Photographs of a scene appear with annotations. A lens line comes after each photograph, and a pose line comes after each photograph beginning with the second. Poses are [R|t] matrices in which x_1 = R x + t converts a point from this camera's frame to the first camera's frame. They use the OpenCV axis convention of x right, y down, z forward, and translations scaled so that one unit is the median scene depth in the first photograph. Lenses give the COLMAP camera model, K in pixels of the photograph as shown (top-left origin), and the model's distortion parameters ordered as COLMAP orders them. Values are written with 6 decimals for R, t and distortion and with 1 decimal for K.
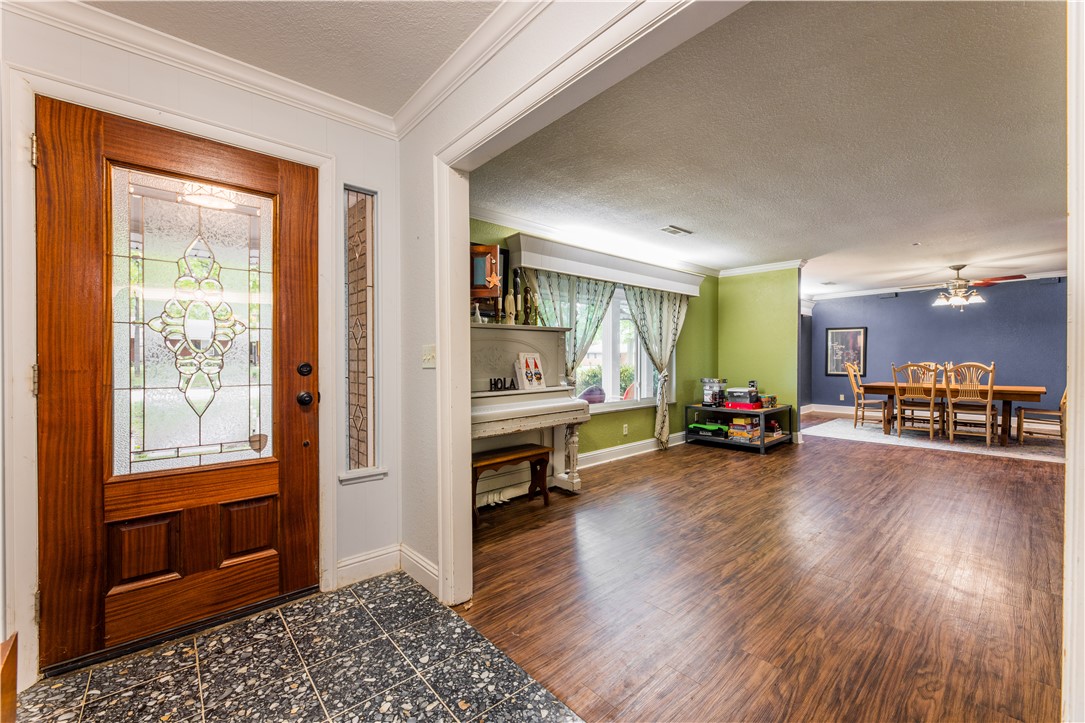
lens RADIAL K [[442.3, 0, 541.5], [0, 442.3, 361.6], [0, 0, 1]] dist [-0.000270, -0.001059]
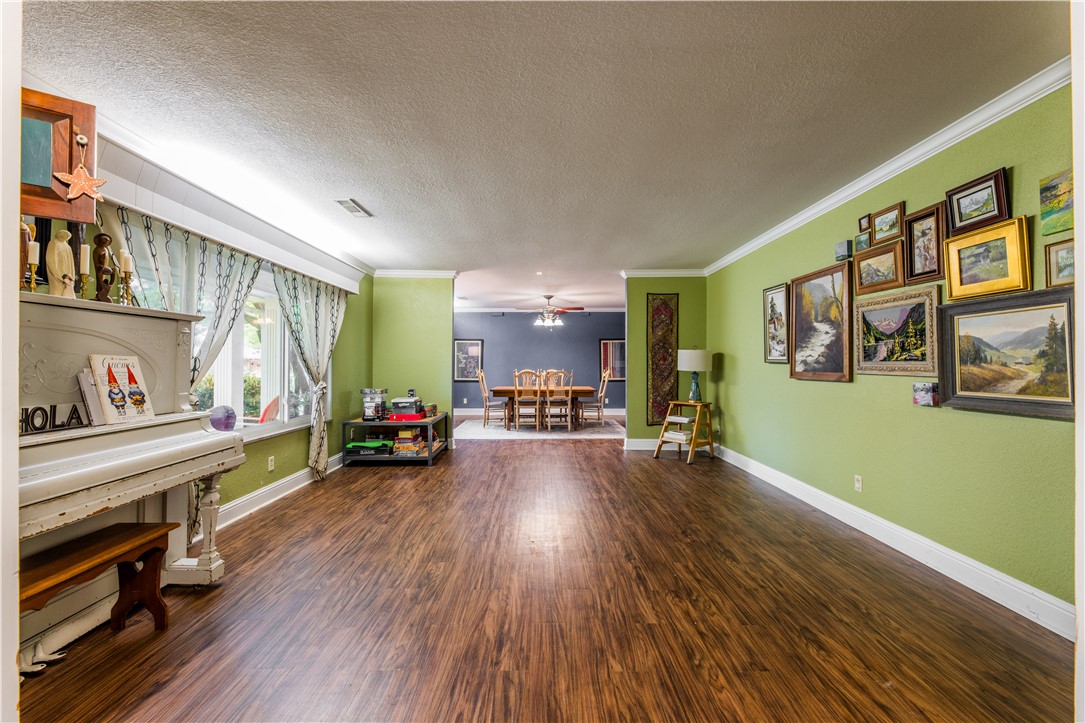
lens RADIAL K [[442.3, 0, 542.5], [0, 442.3, 361.6], [0, 0, 1]] dist [-0.000270, -0.001059]
pose [[0.661067, 0.010544, 0.750253, -0.072028], [0.001789, 0.999876, -0.015629, -0.002016], [-0.750325, 0.011674, 0.660966, 0.211560]]
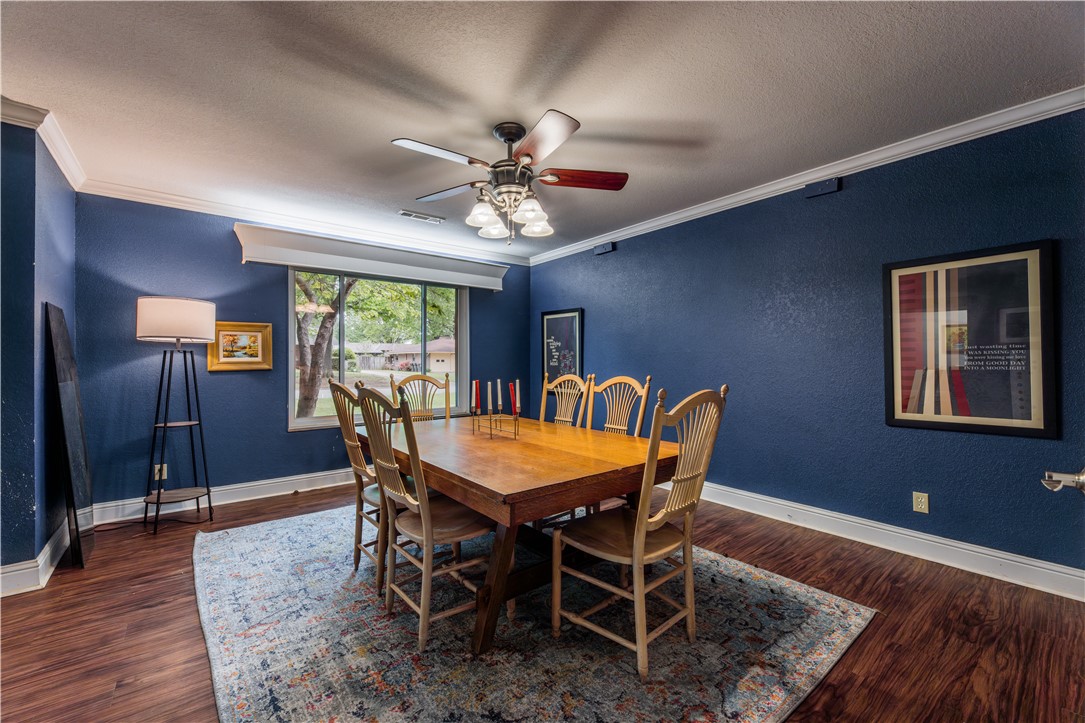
lens RADIAL K [[442.3, 0, 542.6], [0, 442.3, 361.0], [0, 0, 1]] dist [-0.000270, -0.001059]
pose [[0.999465, 0.001096, -0.032681, 1.356400], [-0.001409, 0.999953, -0.009563, -0.012666], [0.032669, 0.009604, 0.999420, 0.854166]]
